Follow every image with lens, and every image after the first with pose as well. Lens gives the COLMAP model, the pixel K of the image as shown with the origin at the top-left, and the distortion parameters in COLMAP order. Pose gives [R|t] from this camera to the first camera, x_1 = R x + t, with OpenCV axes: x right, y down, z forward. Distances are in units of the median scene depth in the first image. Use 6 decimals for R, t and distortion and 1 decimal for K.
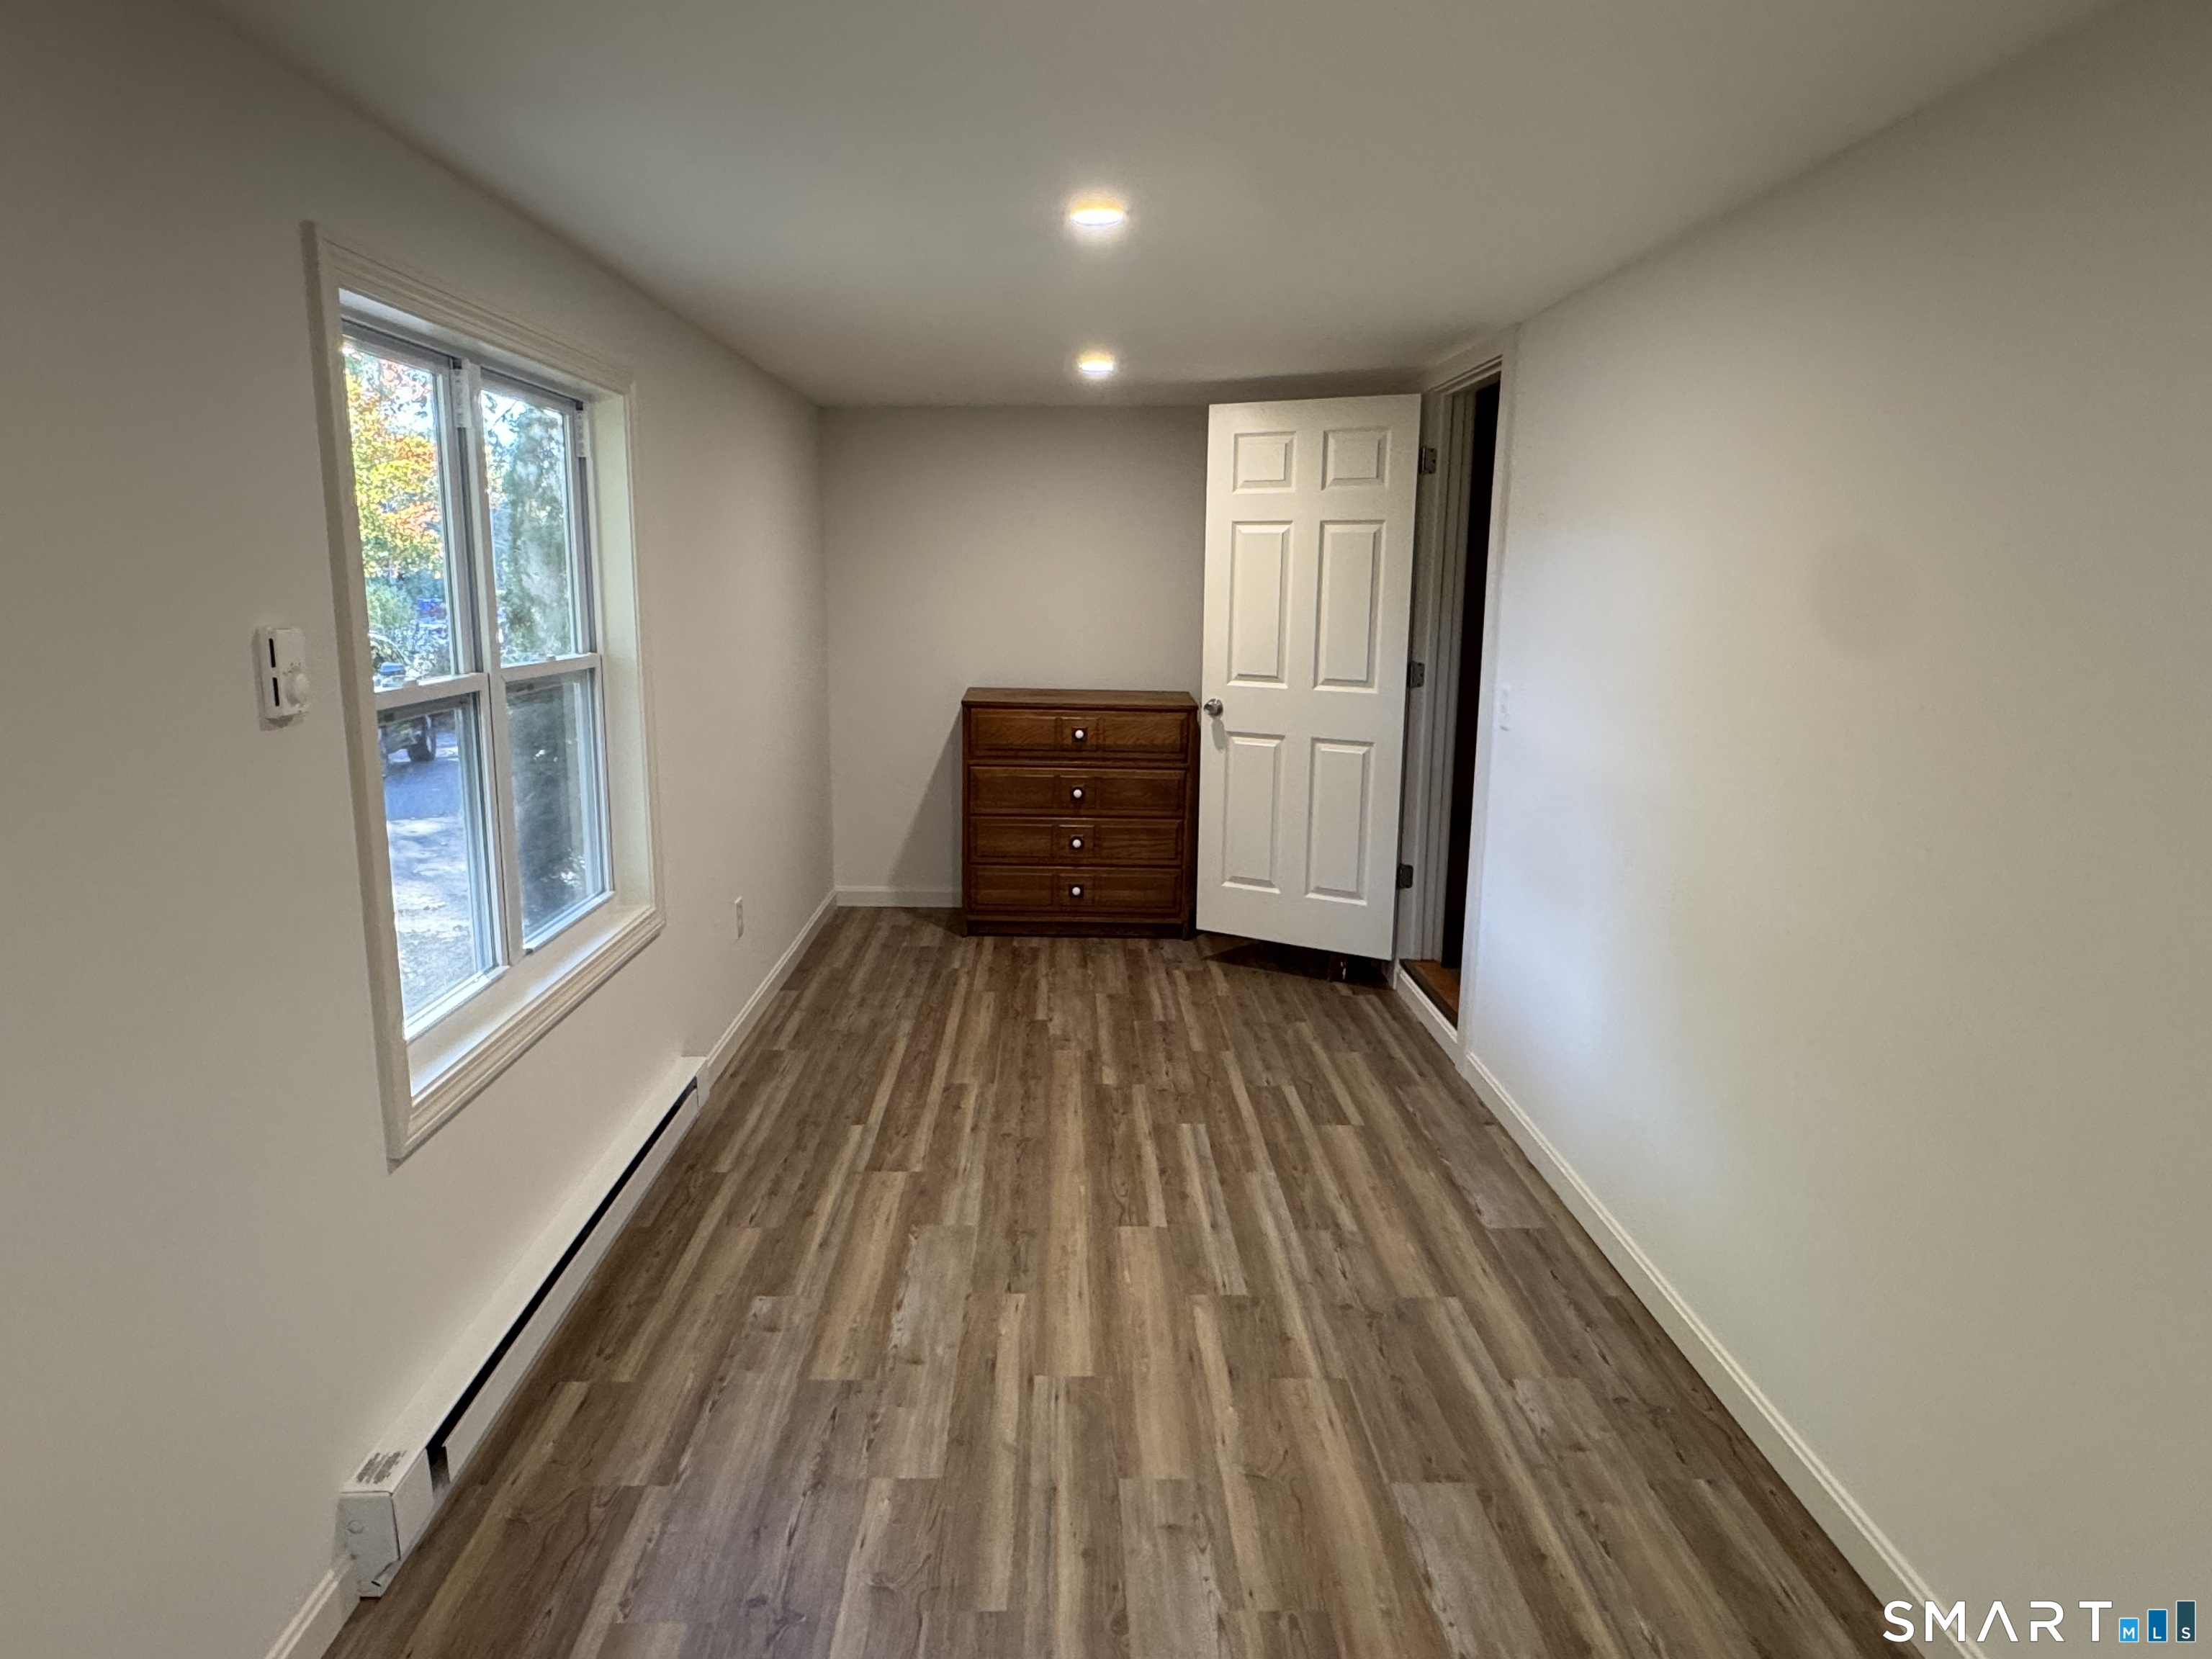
lens RADIAL K [[1353.4, 0, 1103.1], [0, 1353.4, 829.3], [0, 0, 1]] dist [-0.002017, -0.000305]
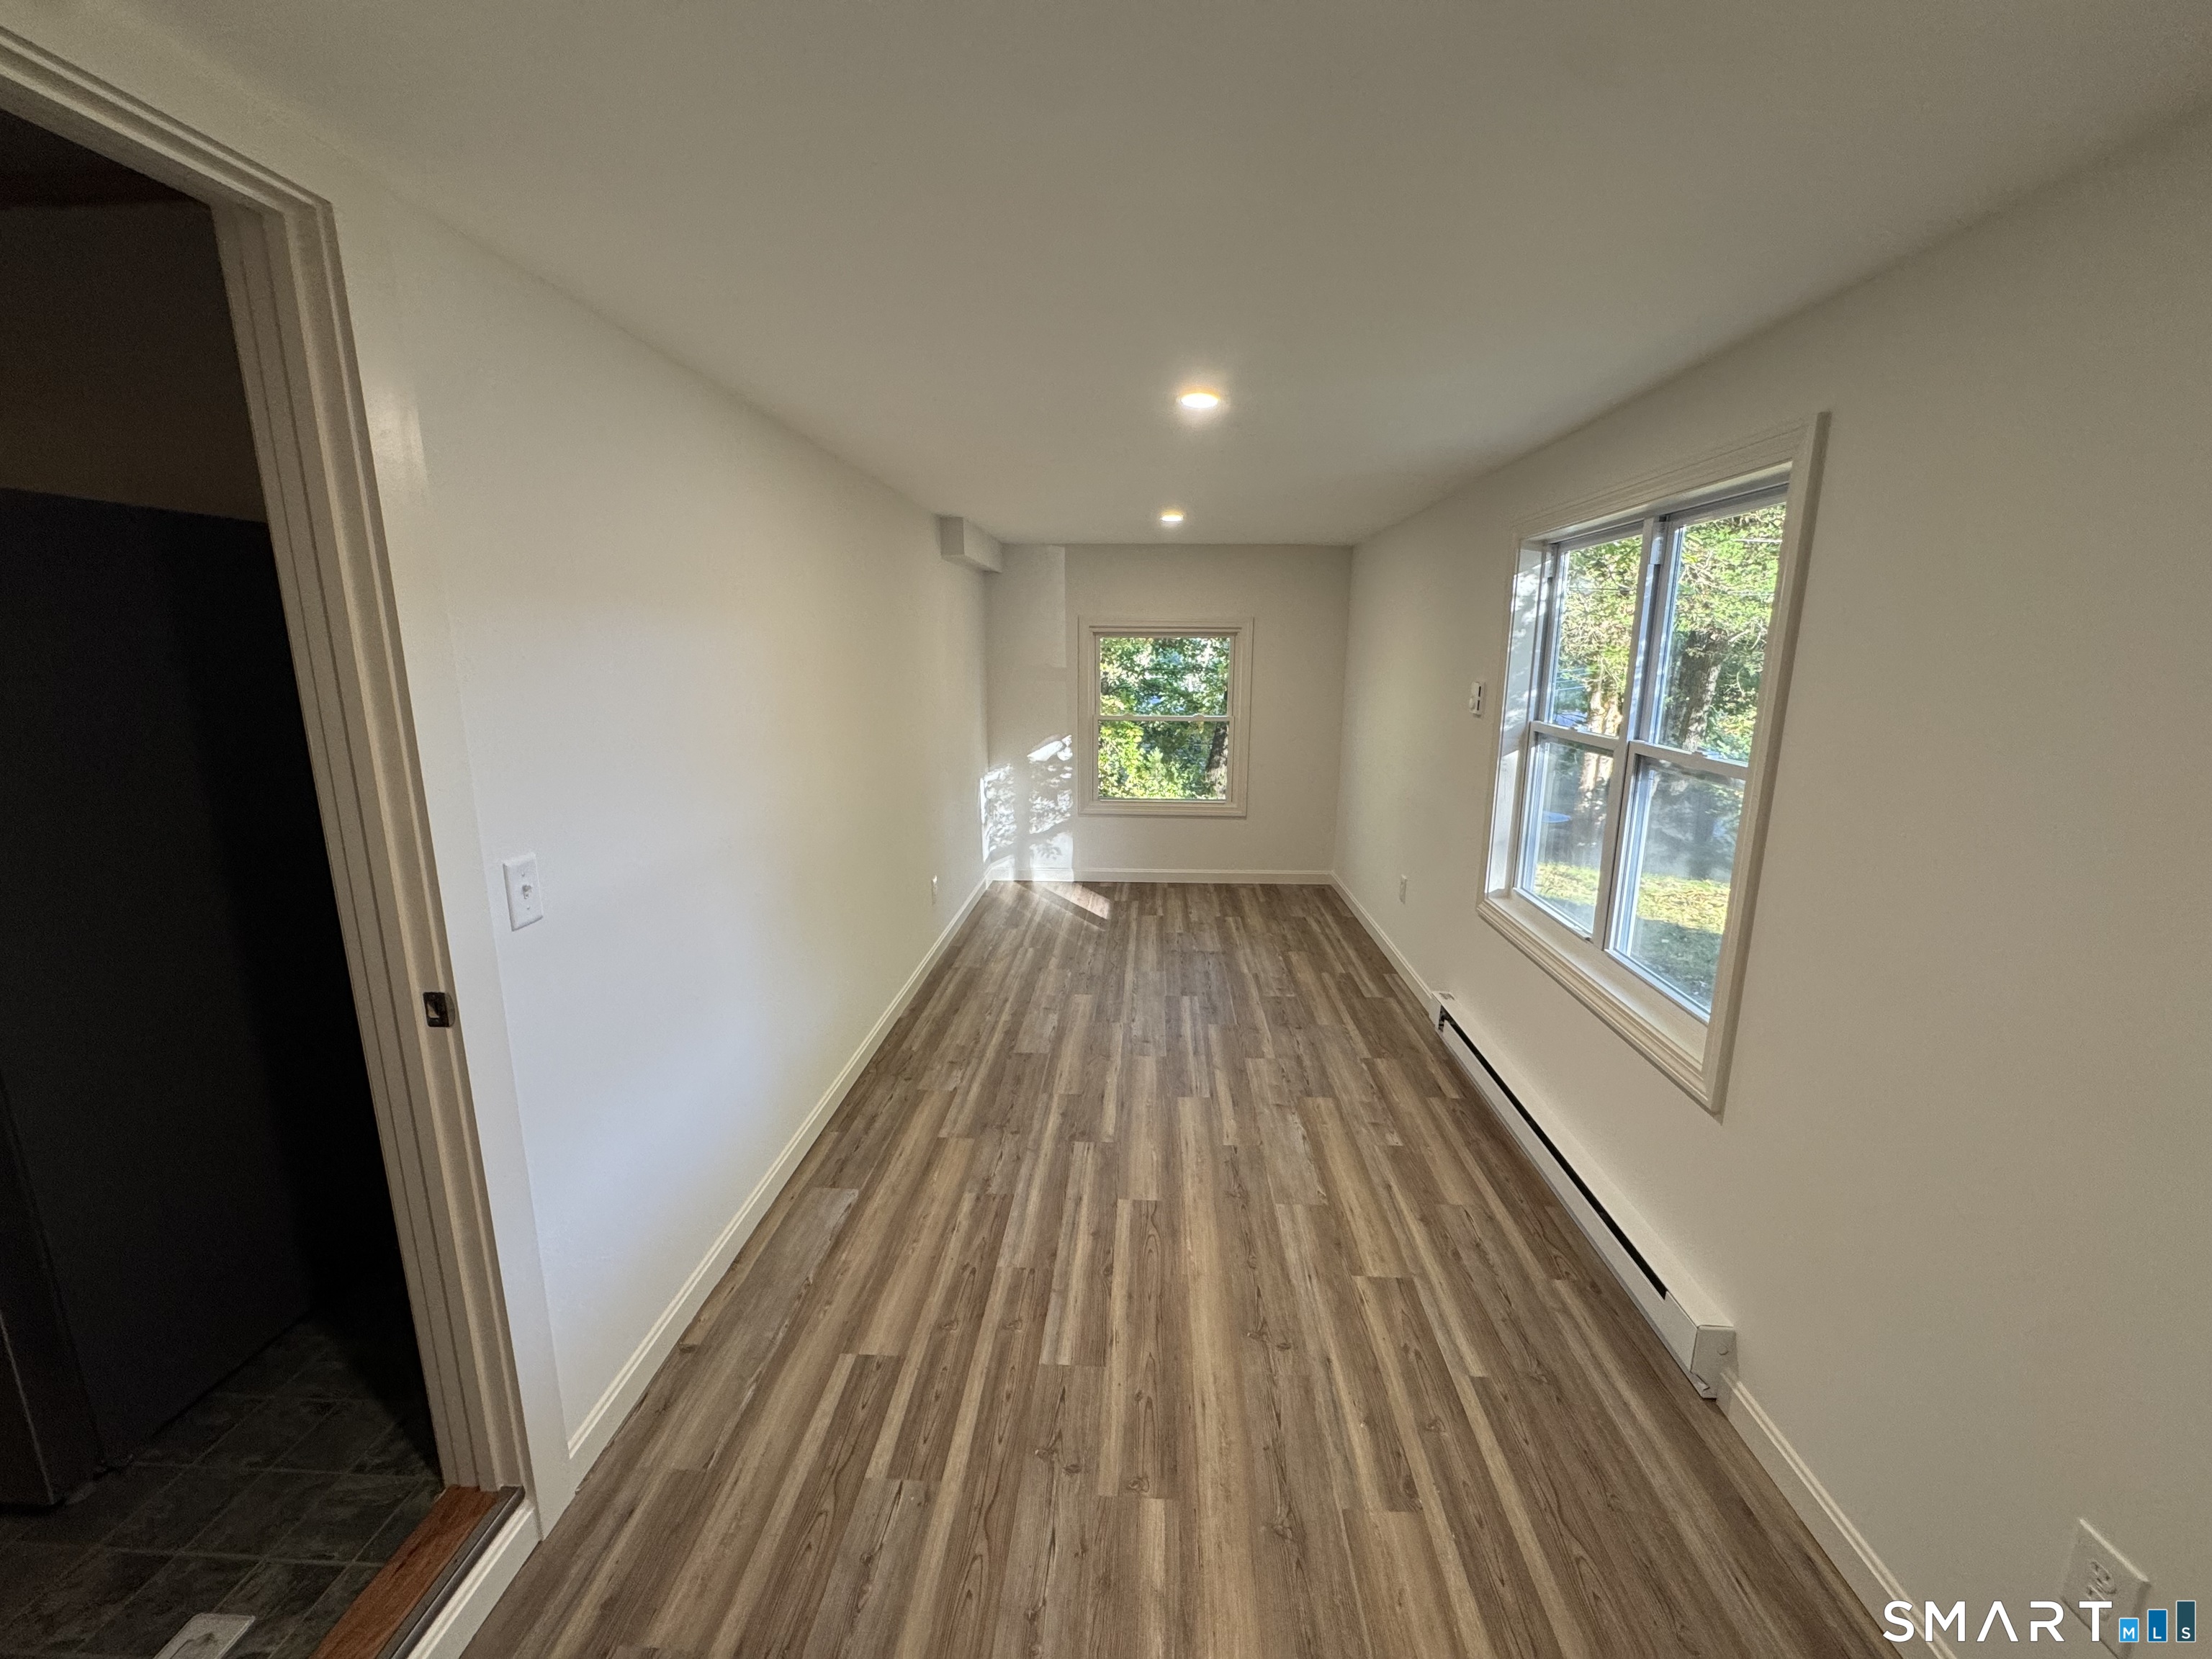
lens RADIAL K [[889.2, 0, 1104.8], [0, 889.2, 829.5], [0, 0, 1]] dist [0.001870, 0.000074]
pose [[-0.996372, -0.027604, 0.080503, 0.004072], [0.005556, 0.922818, 0.385195, -0.330823], [-0.084923, 0.384245, -0.919317, 1.643601]]
